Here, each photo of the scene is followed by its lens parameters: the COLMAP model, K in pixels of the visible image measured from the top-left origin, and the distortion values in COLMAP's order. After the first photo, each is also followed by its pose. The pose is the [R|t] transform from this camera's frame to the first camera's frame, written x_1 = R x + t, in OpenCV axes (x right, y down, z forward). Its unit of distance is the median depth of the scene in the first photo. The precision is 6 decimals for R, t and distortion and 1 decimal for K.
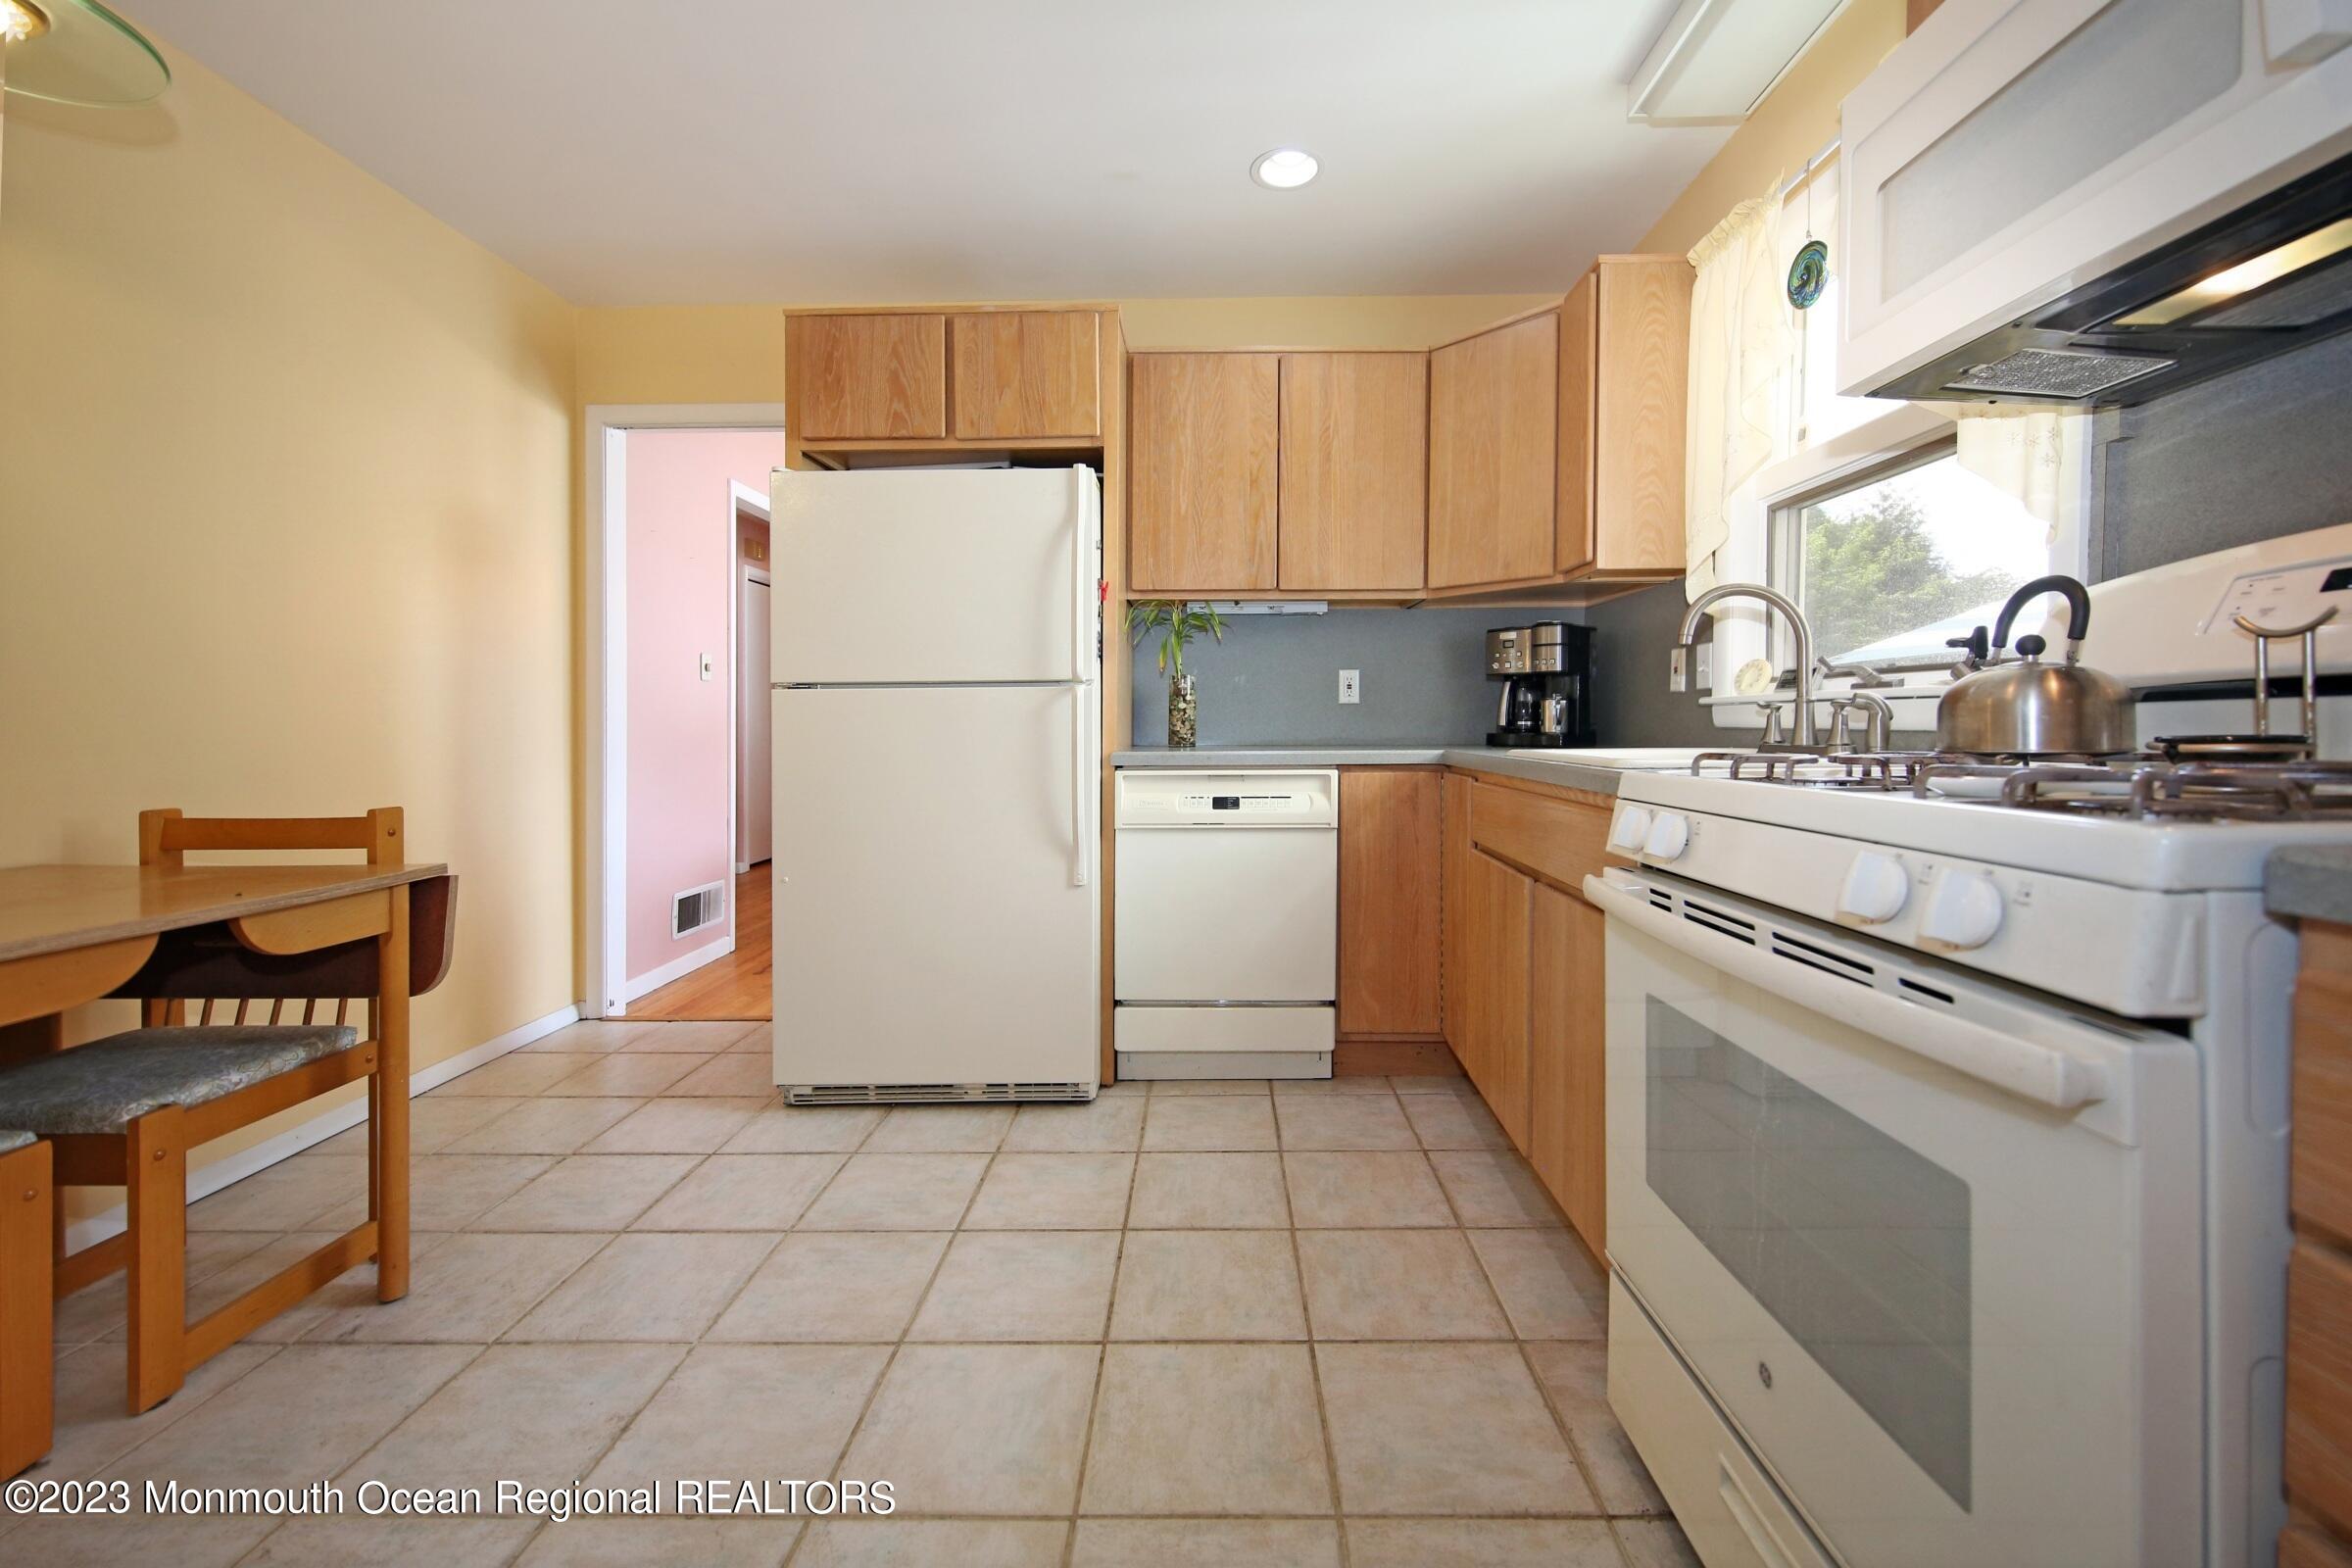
lens RADIAL K [[966.3, 0, 1209.8], [0, 966.3, 725.9], [0, 0, 1]] dist [0.007755, -0.002226]
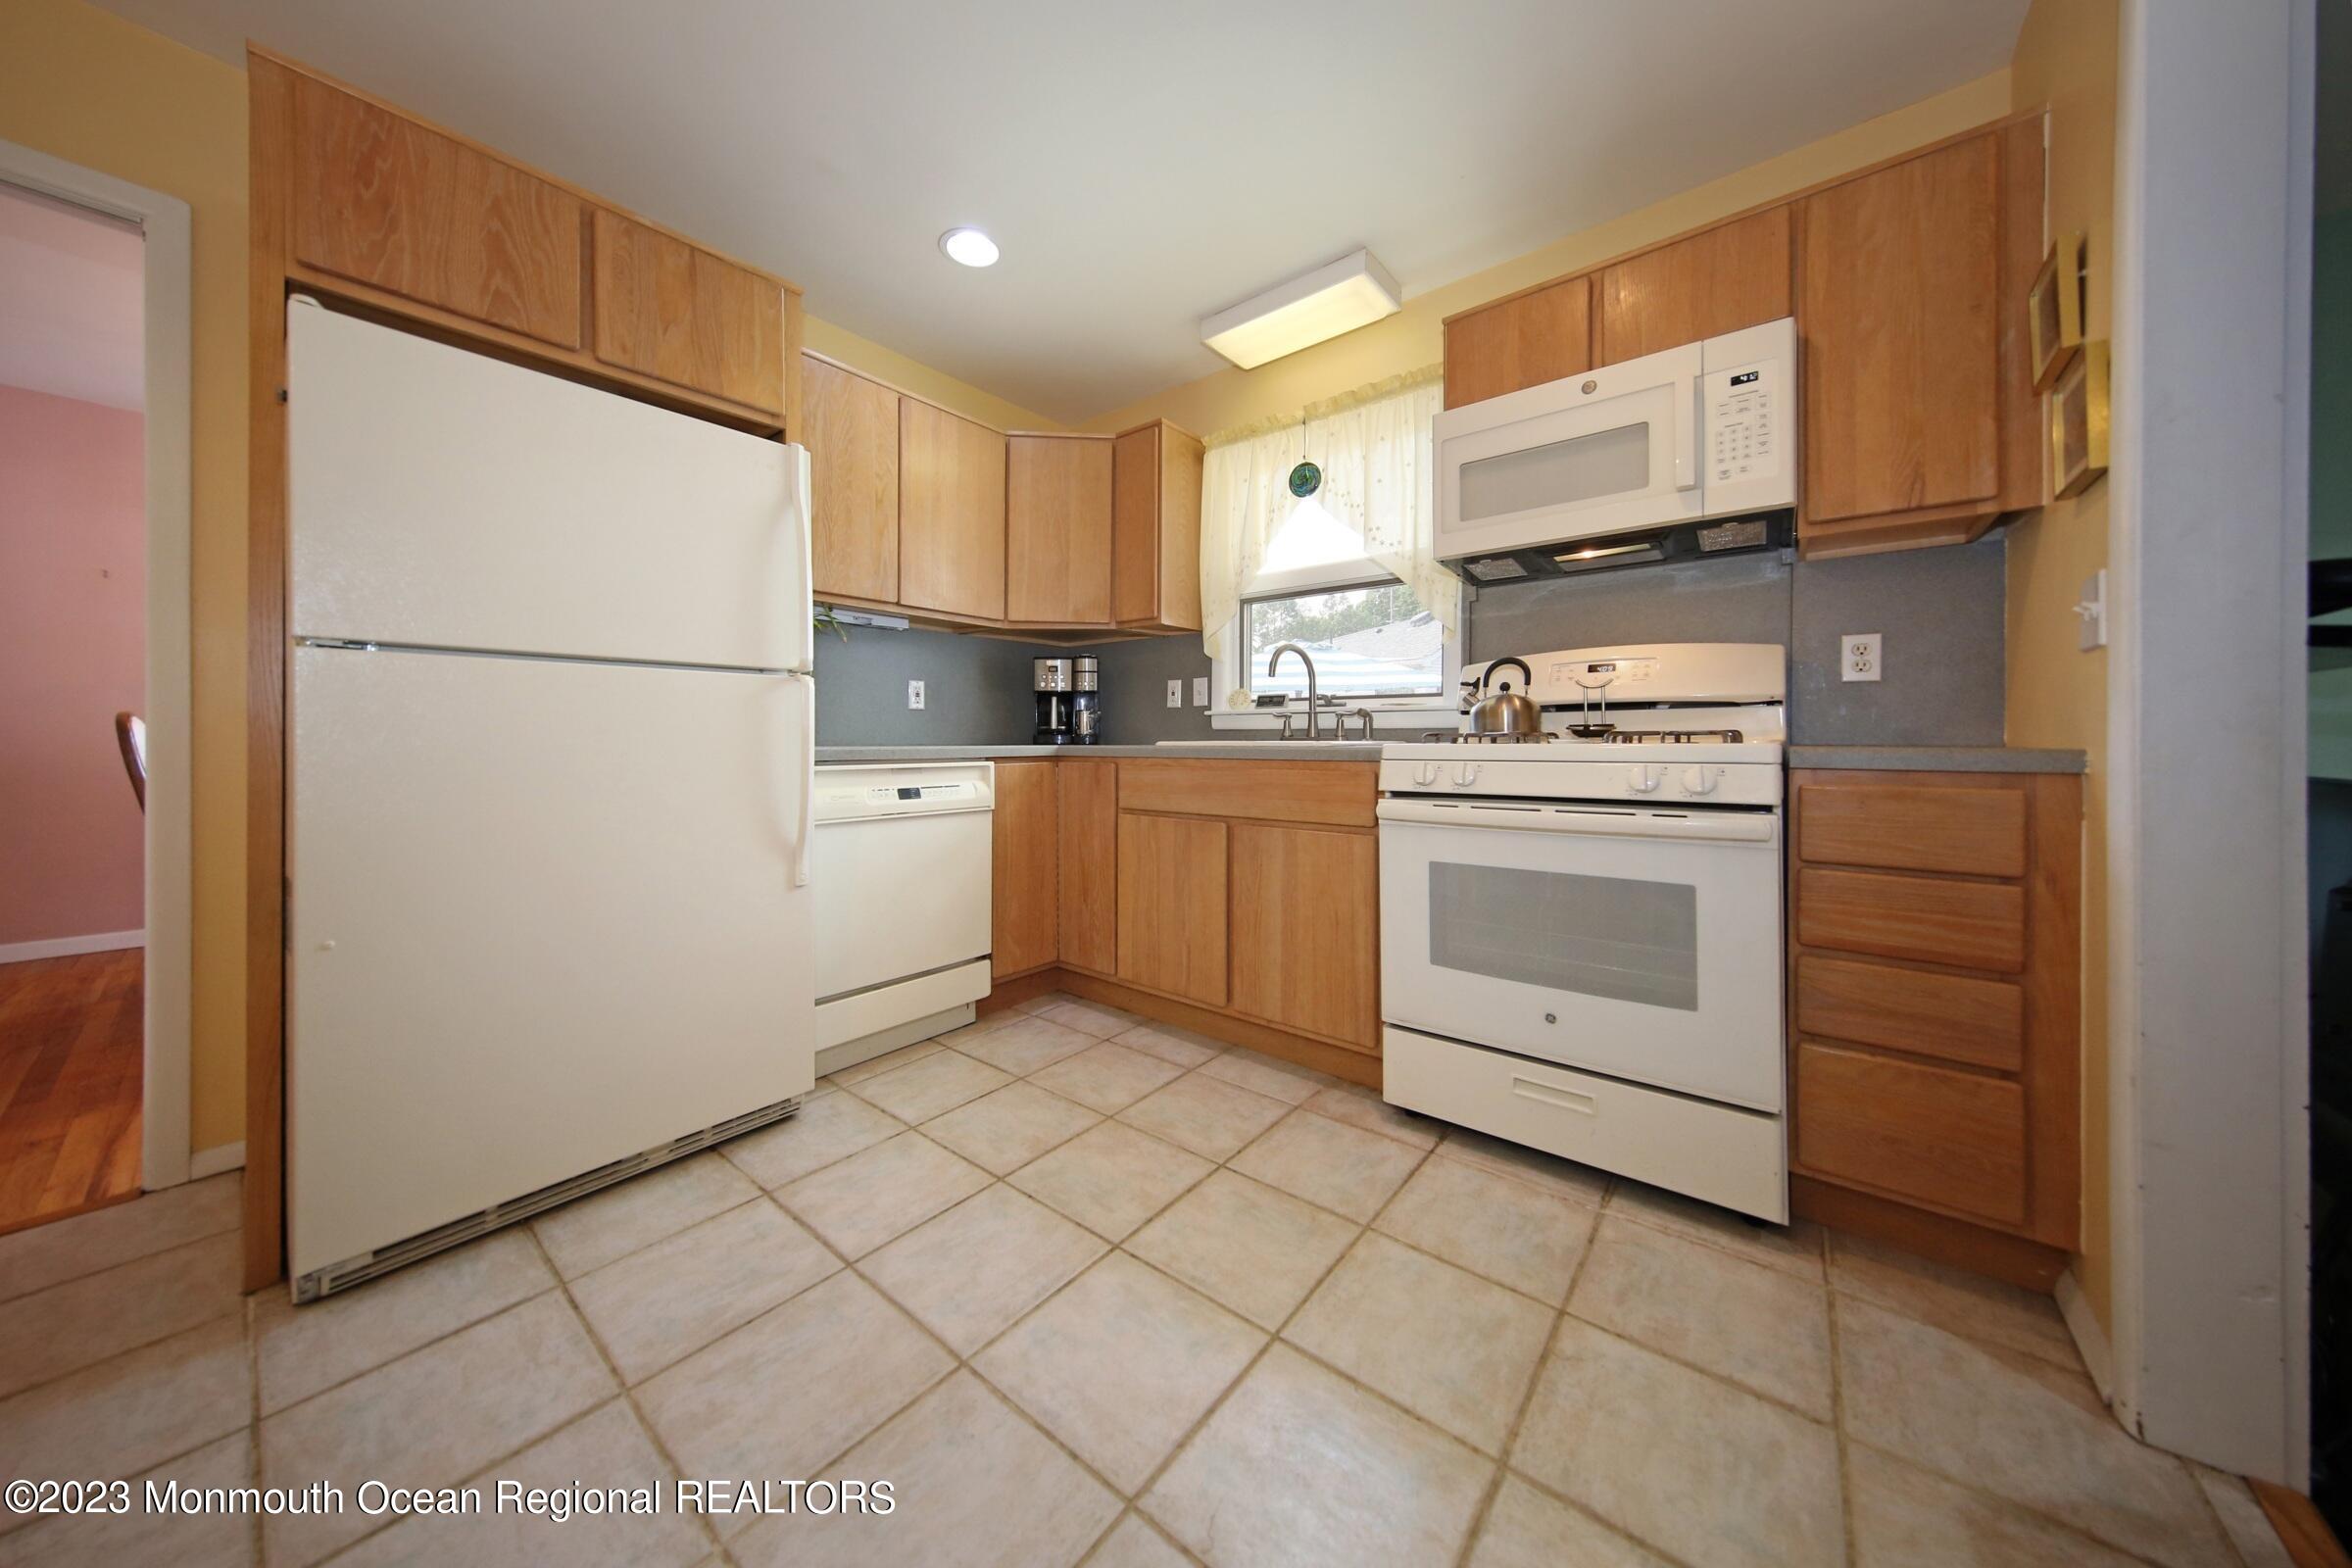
lens RADIAL K [[764.3, 0, 1170.2], [0, 764.3, 739.8], [0, 0, 1]] dist [0.010552, -0.001638]
pose [[0.610917, 0.005190, 0.791677, -0.490071], [0.000581, 0.999975, -0.007003, 0.025117], [-0.791694, 0.004738, 0.610899, 0.240080]]
